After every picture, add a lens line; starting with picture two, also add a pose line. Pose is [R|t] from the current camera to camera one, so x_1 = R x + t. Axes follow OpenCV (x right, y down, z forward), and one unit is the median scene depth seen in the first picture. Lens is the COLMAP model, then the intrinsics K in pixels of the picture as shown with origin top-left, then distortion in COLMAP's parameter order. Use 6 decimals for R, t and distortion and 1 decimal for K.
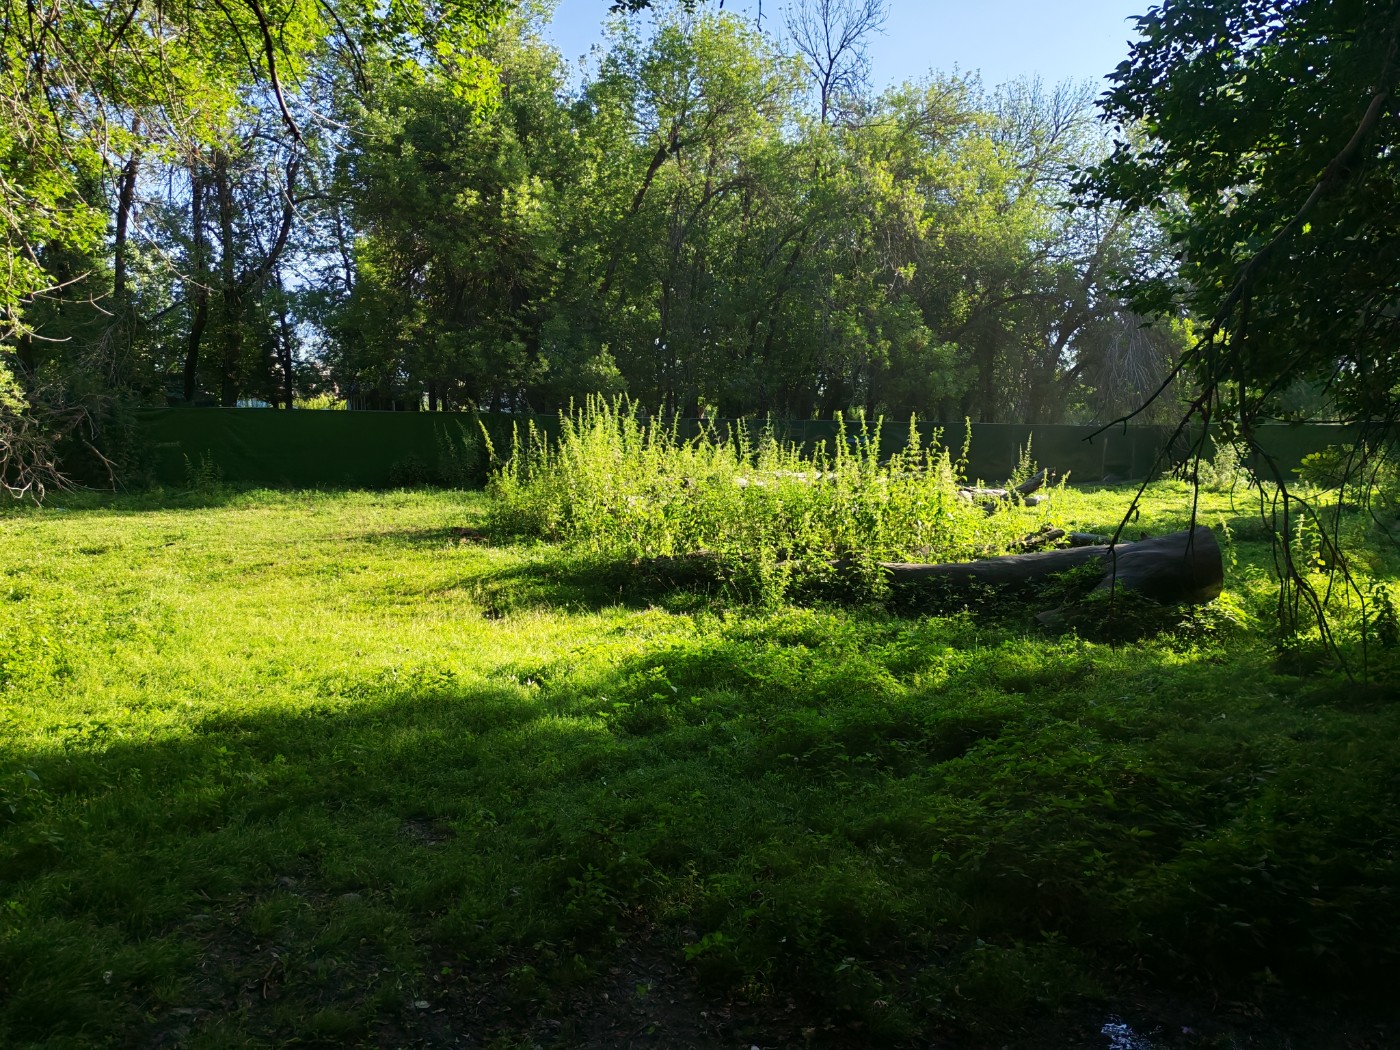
lens RADIAL K [[1105.5, 0, 700.0], [0, 1105.5, 525.0], [0, 0, 1]] dist [0.007011, 0.002369]
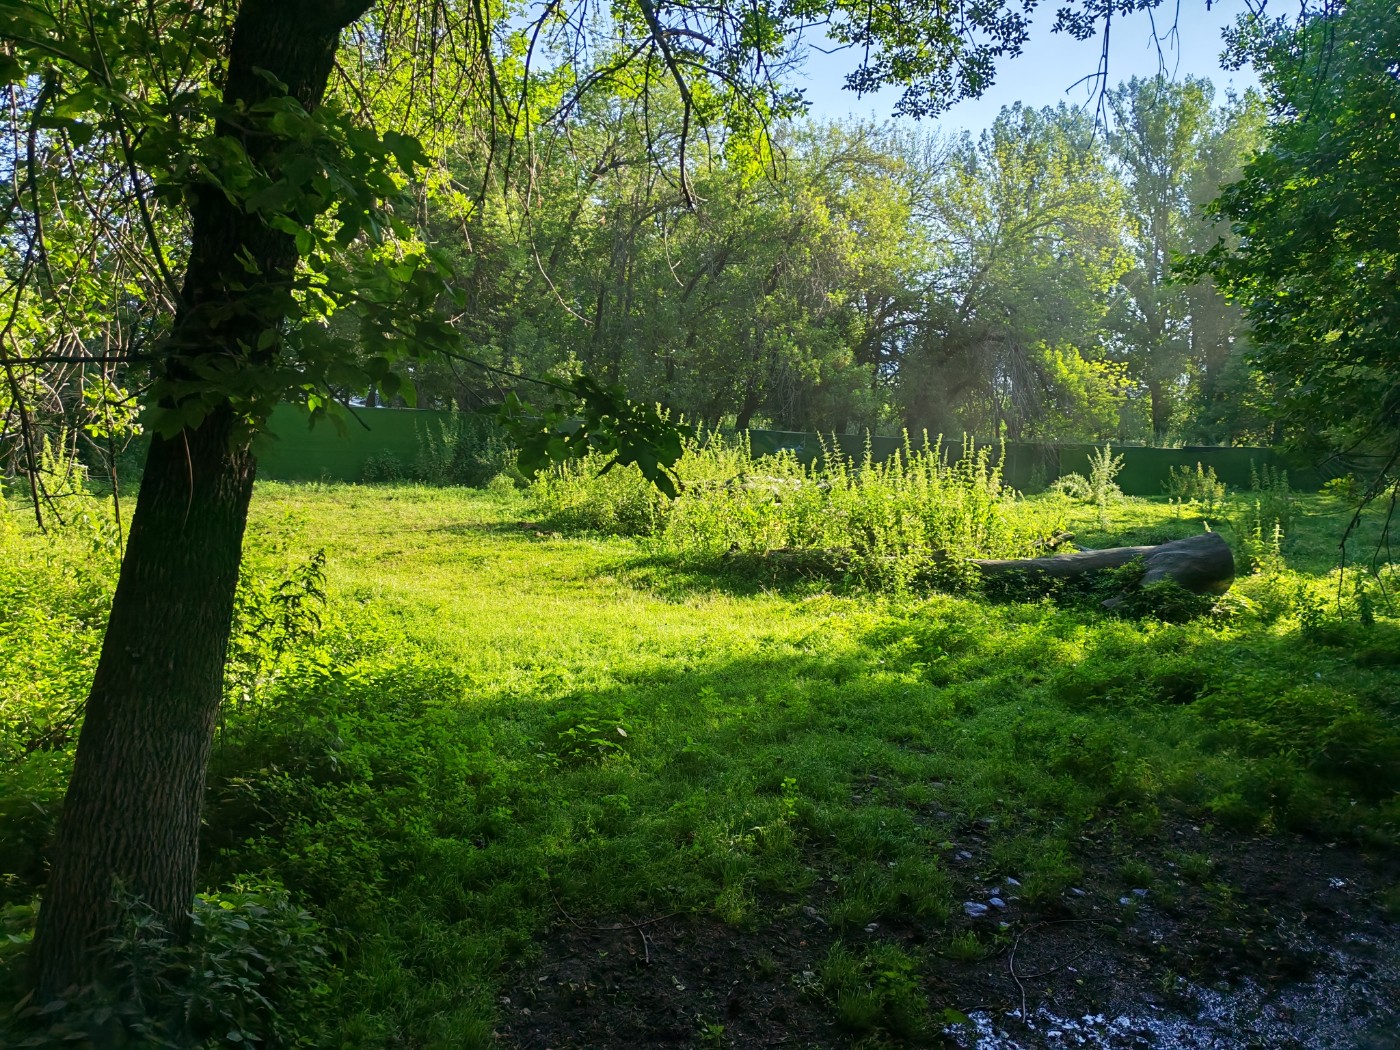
lens RADIAL K [[1095.0, 0, 700.0], [0, 1095.0, 525.0], [0, 0, 1]] dist [-0.011539, -0.005450]
pose [[0.985670, 0.020096, 0.167484, -0.214848], [-0.019858, 0.999798, -0.003097, 0.005027], [-0.167512, -0.000273, 0.985870, -0.079332]]
